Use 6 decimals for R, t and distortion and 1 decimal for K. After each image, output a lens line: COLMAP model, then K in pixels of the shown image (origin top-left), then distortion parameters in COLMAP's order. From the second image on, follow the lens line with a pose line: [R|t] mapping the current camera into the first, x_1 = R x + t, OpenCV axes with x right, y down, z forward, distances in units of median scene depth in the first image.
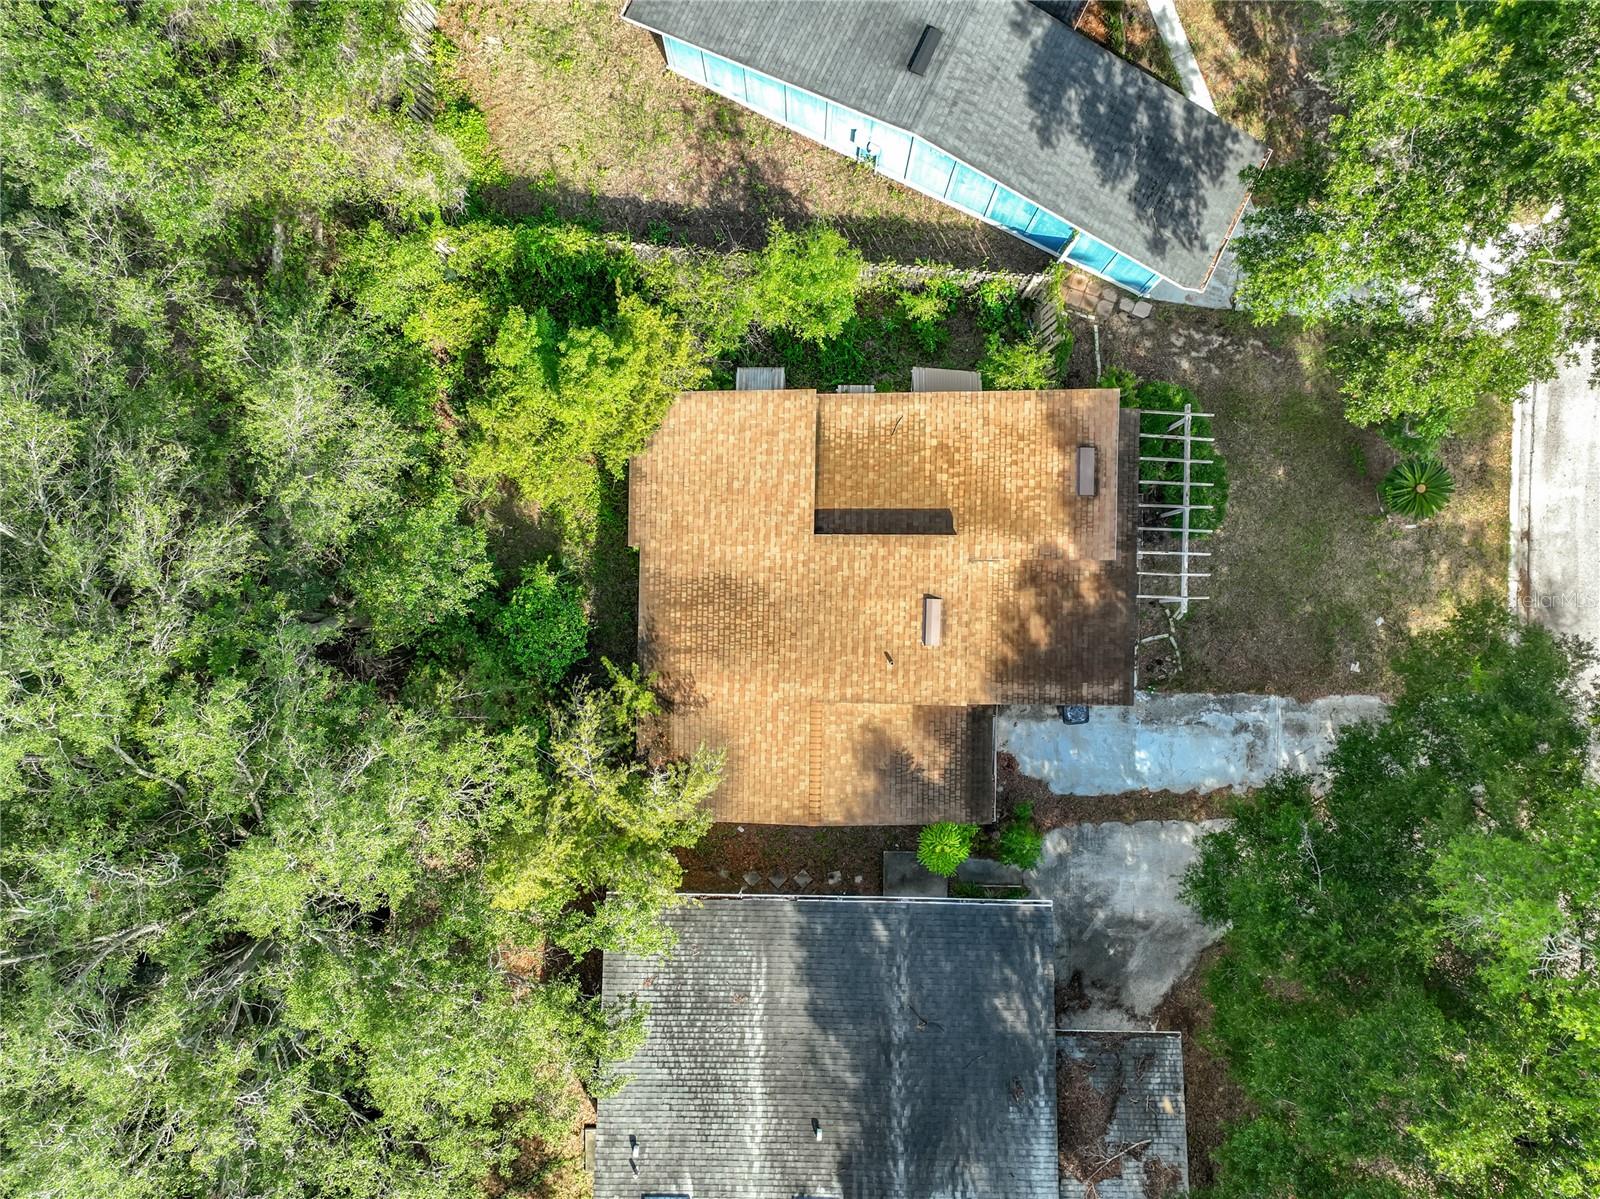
lens RADIAL K [[1152.6, 0, 804.7], [0, 1152.6, 626.9], [0, 0, 1]] dist [0.001995, 0.007774]
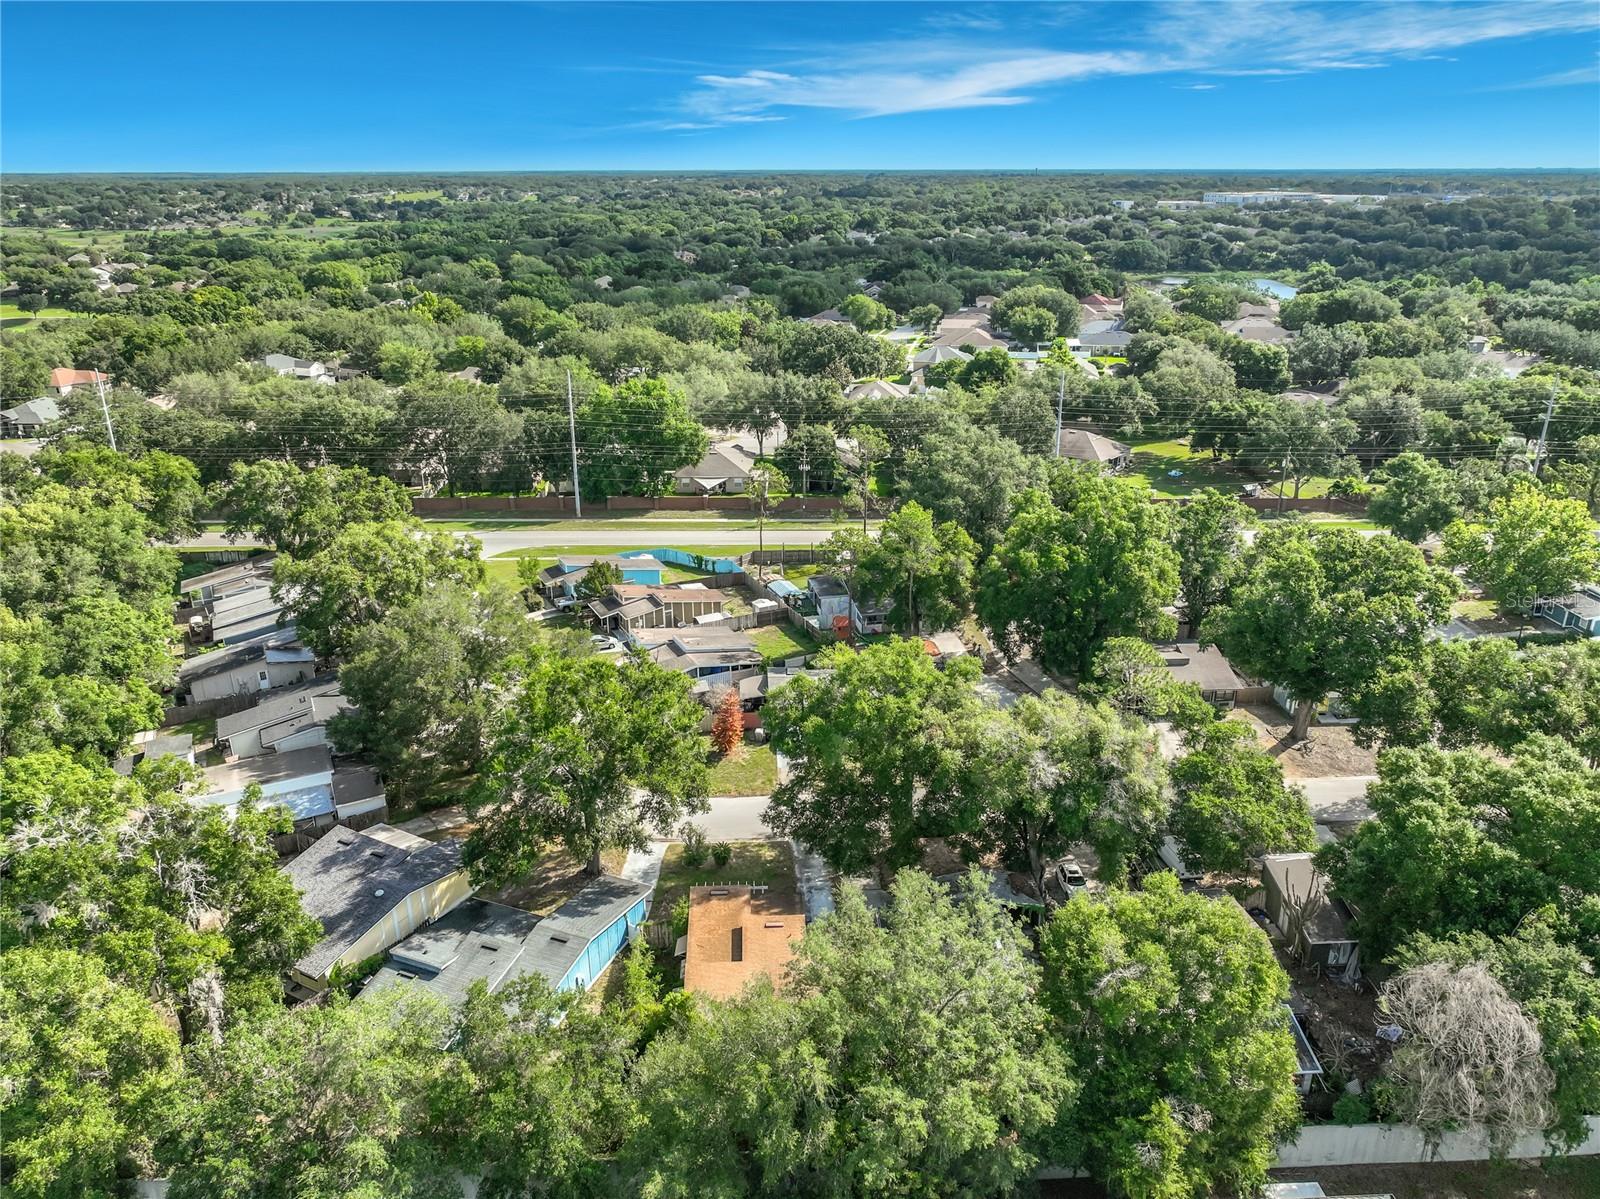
lens RADIAL K [[1152.6, 0, 804.7], [0, 1152.6, 626.9], [0, 0, 1]] dist [0.001995, 0.007774]
pose [[-0.066736, -0.380792, 0.922249, -2.040371], [0.997757, -0.030374, 0.059659, -0.070704], [0.005295, 0.924162, 0.381965, -0.652932]]
